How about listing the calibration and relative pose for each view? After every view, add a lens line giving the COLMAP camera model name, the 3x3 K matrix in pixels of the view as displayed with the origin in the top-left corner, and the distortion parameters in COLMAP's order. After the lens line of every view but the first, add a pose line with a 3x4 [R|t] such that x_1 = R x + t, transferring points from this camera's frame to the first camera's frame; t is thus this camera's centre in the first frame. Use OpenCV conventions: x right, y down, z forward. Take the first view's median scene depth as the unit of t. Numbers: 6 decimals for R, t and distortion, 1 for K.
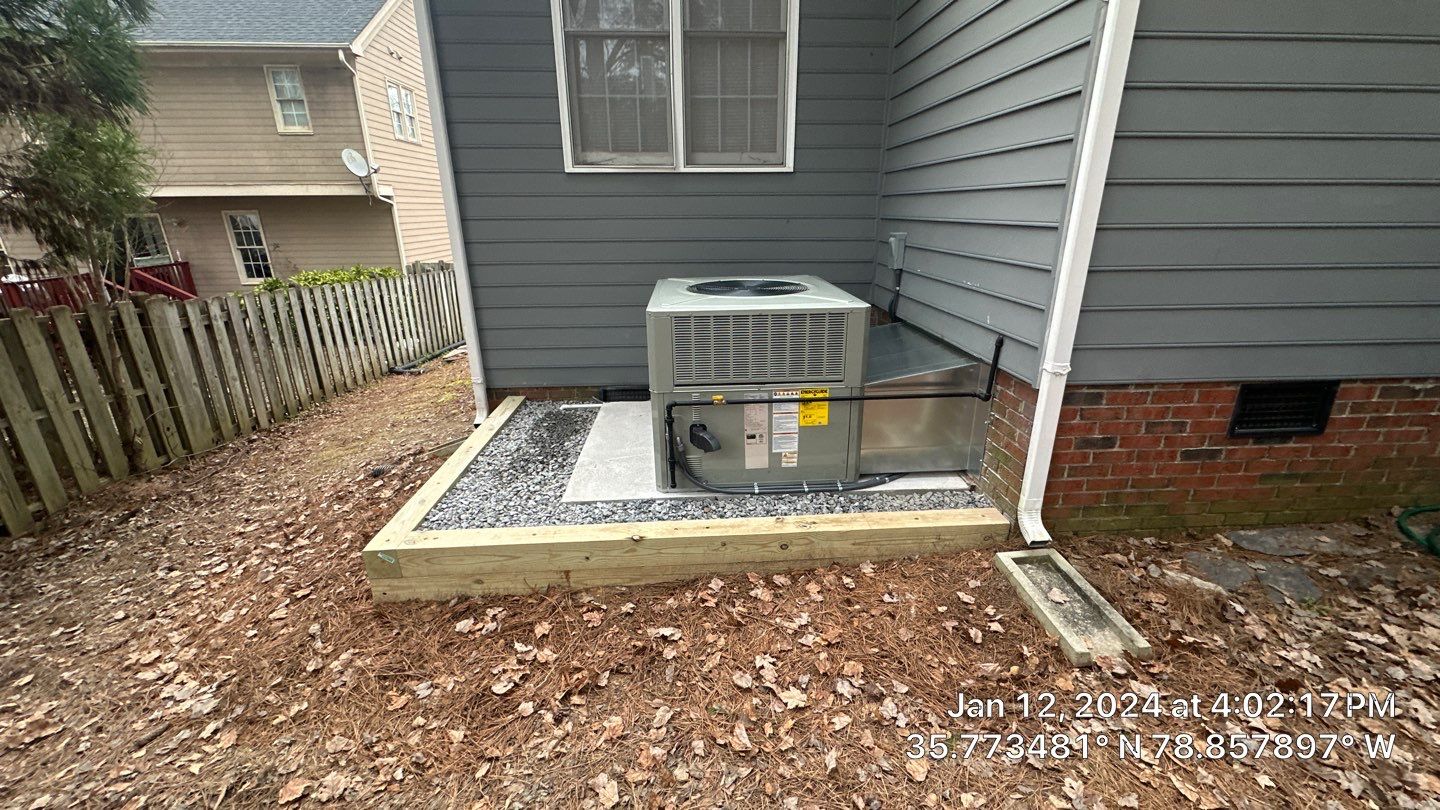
lens RADIAL K [[570.2, 0, 720.0], [0, 570.2, 405.0], [0, 0, 1]] dist [-0.001174, -0.000380]
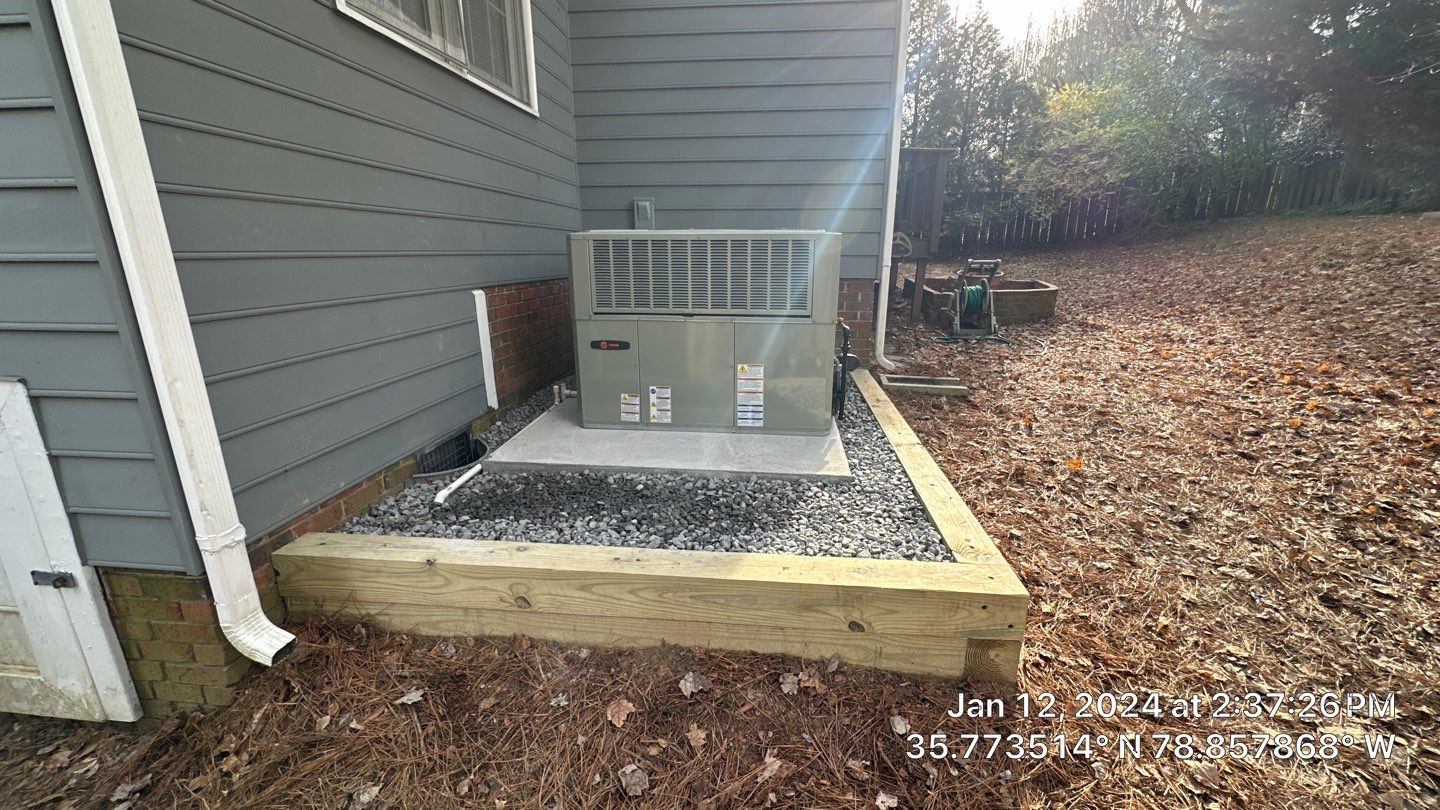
lens RADIAL K [[570.2, 0, 720.0], [0, 570.2, 405.0], [0, 0, 1]] dist [-0.001174, -0.000380]
pose [[0.159595, -0.253048, 0.954199, -0.758460], [0.317629, 0.928352, 0.193068, -0.097958], [-0.934688, 0.272268, 0.228536, 0.698911]]
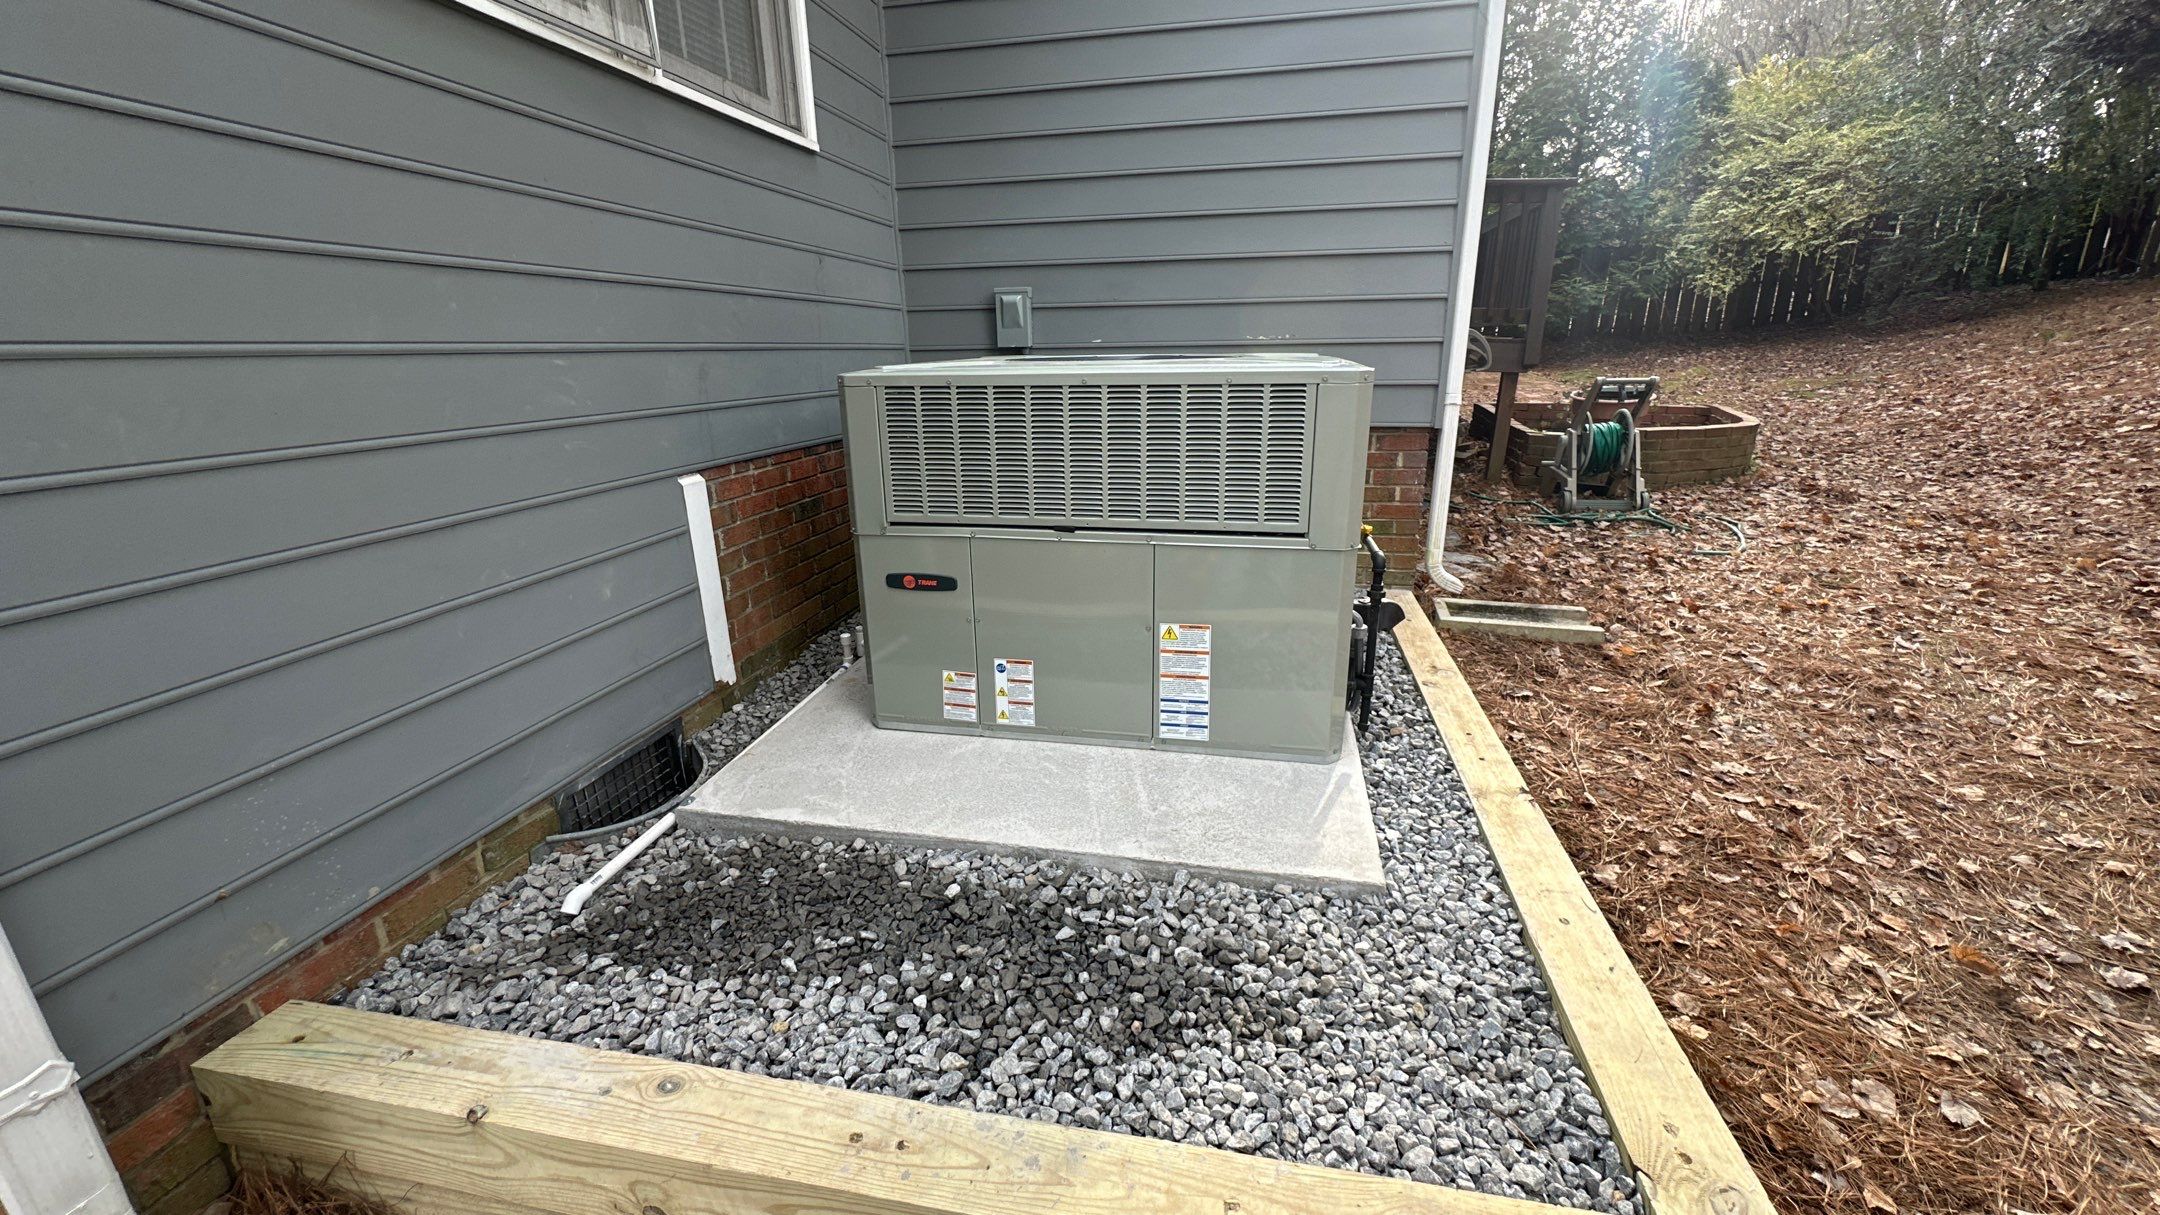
lens RADIAL K [[858.8, 0, 1080.0], [0, 858.8, 607.5], [0, 0, 1]] dist [-0.002151, 0.000429]
pose [[0.258680, -0.279643, 0.924600, -0.592928], [0.326599, 0.926128, 0.188732, -0.130177], [-0.909075, 0.253152, 0.330902, 0.688682]]
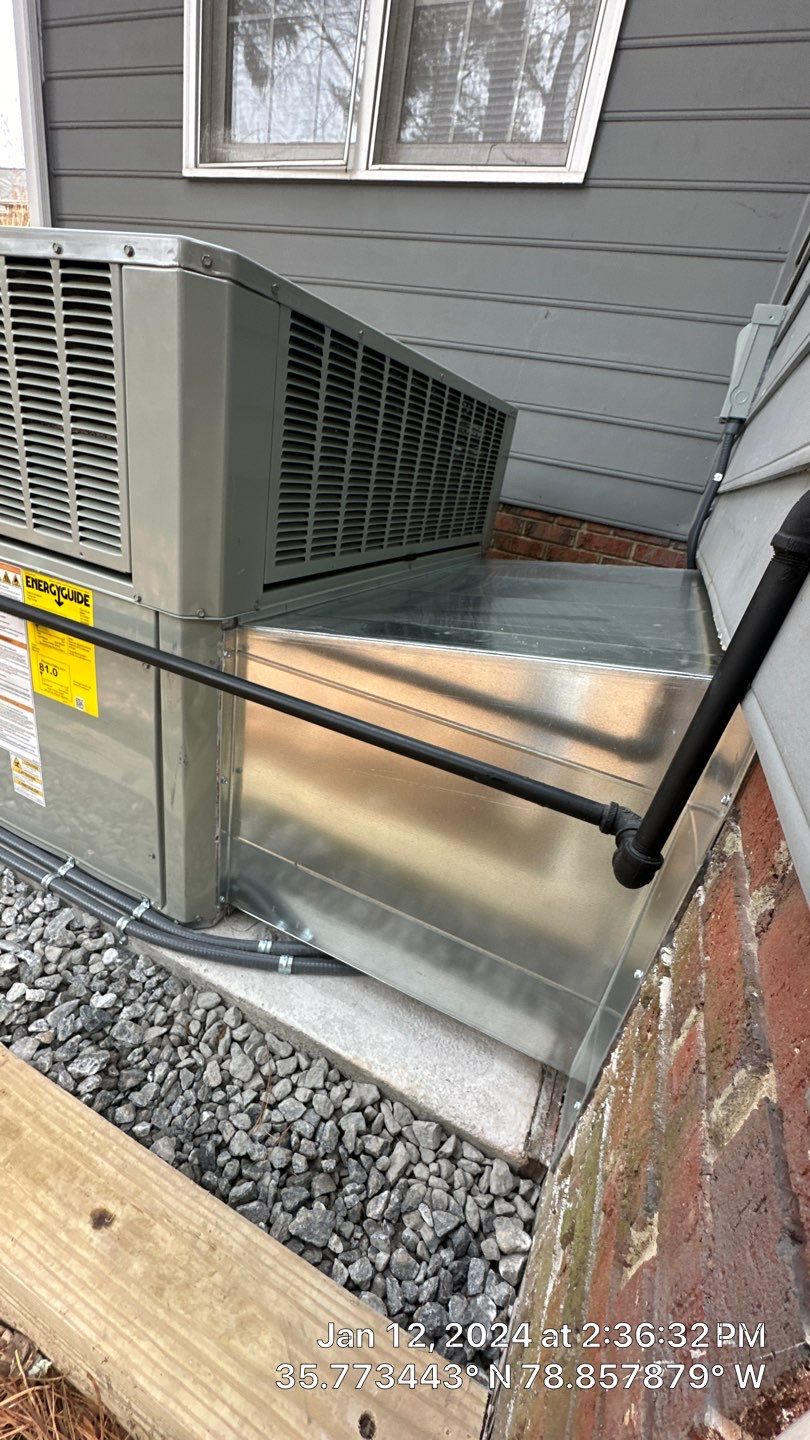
lens RADIAL K [[570.2, 0, 405.0], [0, 570.2, 720.0], [0, 0, 1]] dist [-0.001174, -0.000380]
pose [[0.871198, 0.337489, -0.356532, 0.314921], [-0.312072, 0.941329, 0.128493, -0.038197], [0.378979, -0.000679, 0.925405, 0.567130]]
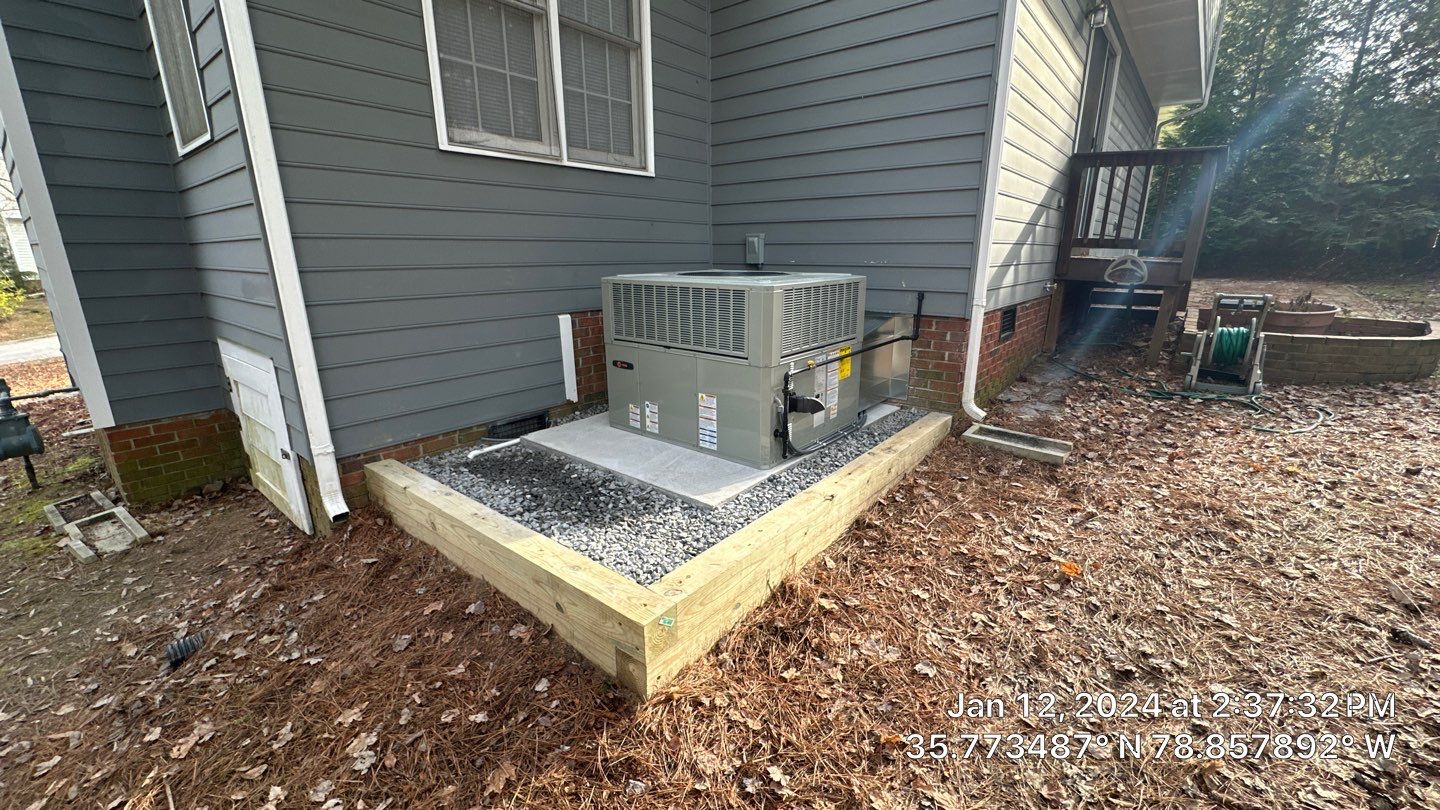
lens RADIAL K [[570.2, 0, 720.0], [0, 570.2, 405.0], [0, 0, 1]] dist [-0.001174, -0.000380]
pose [[0.676180, -0.187515, 0.712474, -0.637154], [0.235858, 0.971268, 0.031784, -0.006978], [-0.697962, 0.146551, 0.700979, 0.252081]]
